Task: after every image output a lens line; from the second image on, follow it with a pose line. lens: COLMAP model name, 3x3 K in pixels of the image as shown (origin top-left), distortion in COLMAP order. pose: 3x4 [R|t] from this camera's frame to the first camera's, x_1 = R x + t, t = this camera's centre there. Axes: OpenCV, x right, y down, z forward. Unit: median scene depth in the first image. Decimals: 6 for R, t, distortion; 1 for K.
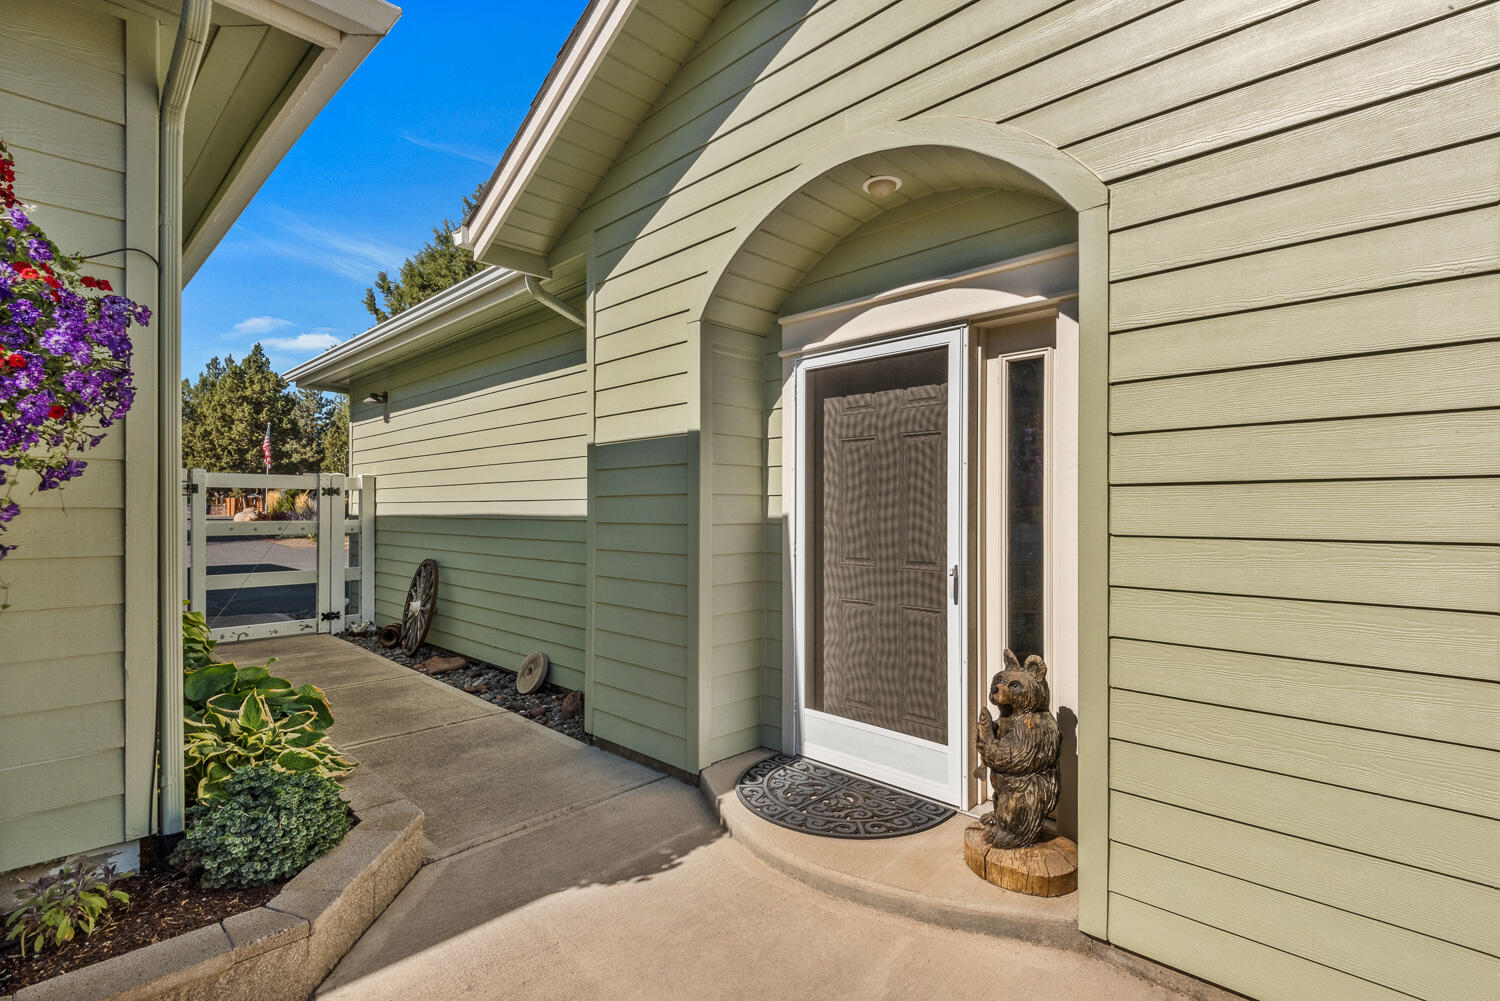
lens RADIAL K [[685.1, 0, 749.5], [0, 685.1, 519.6], [0, 0, 1]] dist [0.015363, -0.000194]
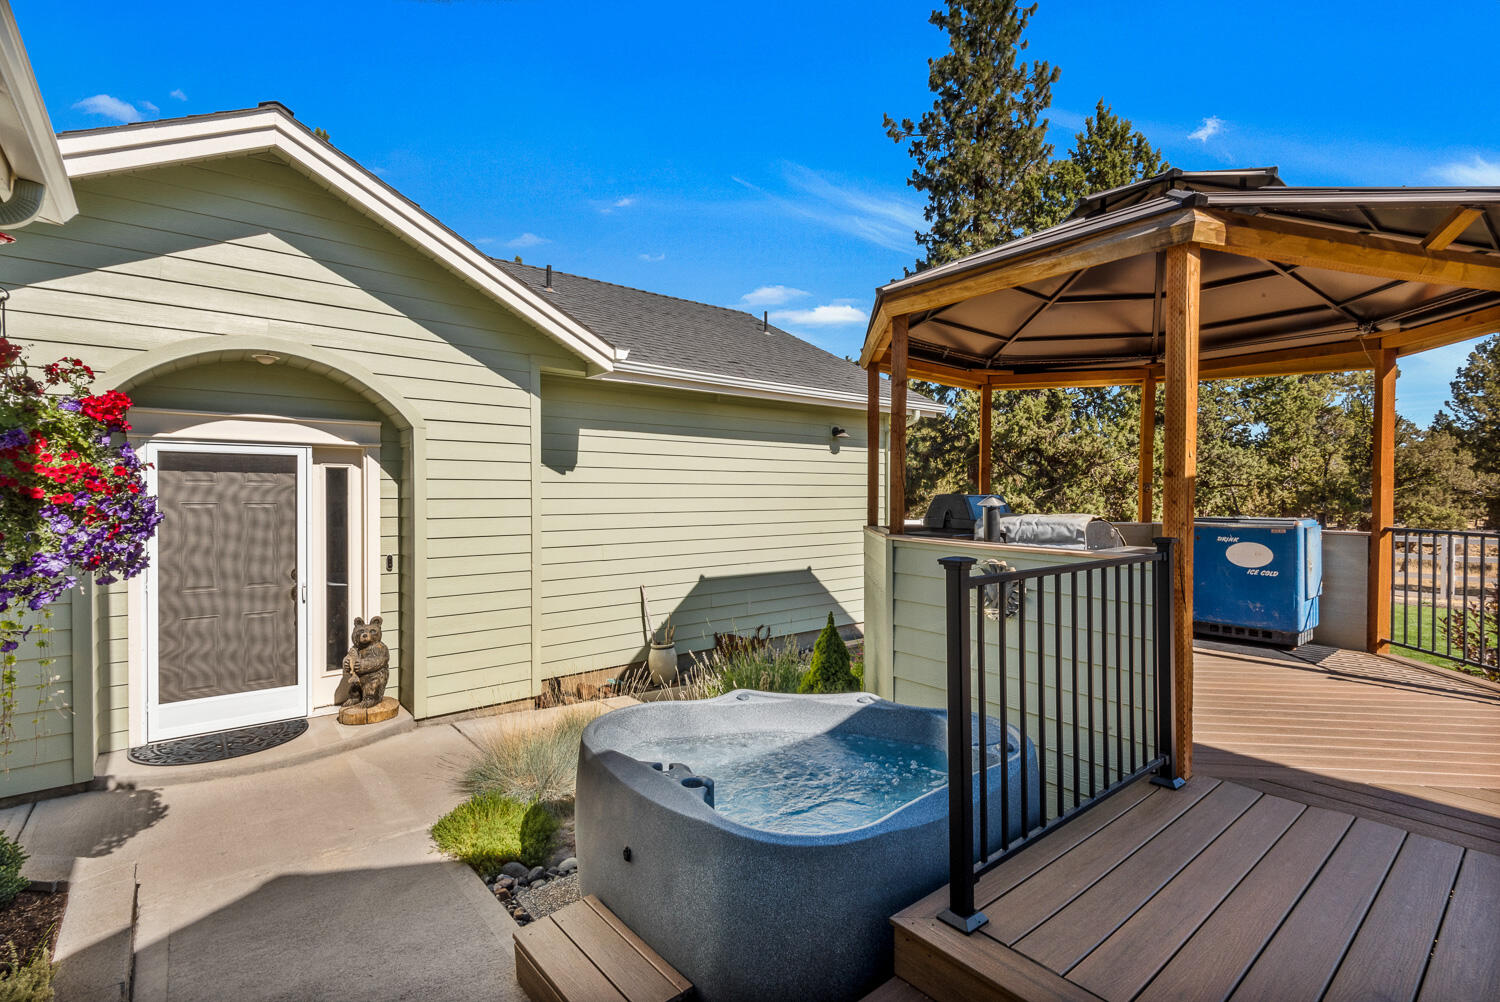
lens RADIAL K [[689.6, 0, 750.0], [0, 689.6, 501.0], [0, 0, 1]] dist [0.104025, -0.000011]
pose [[0.124755, -0.004393, 0.992178, -1.410627], [0.008093, 0.999961, 0.003409, -0.137720], [-0.992155, 0.007604, 0.124786, -0.380895]]
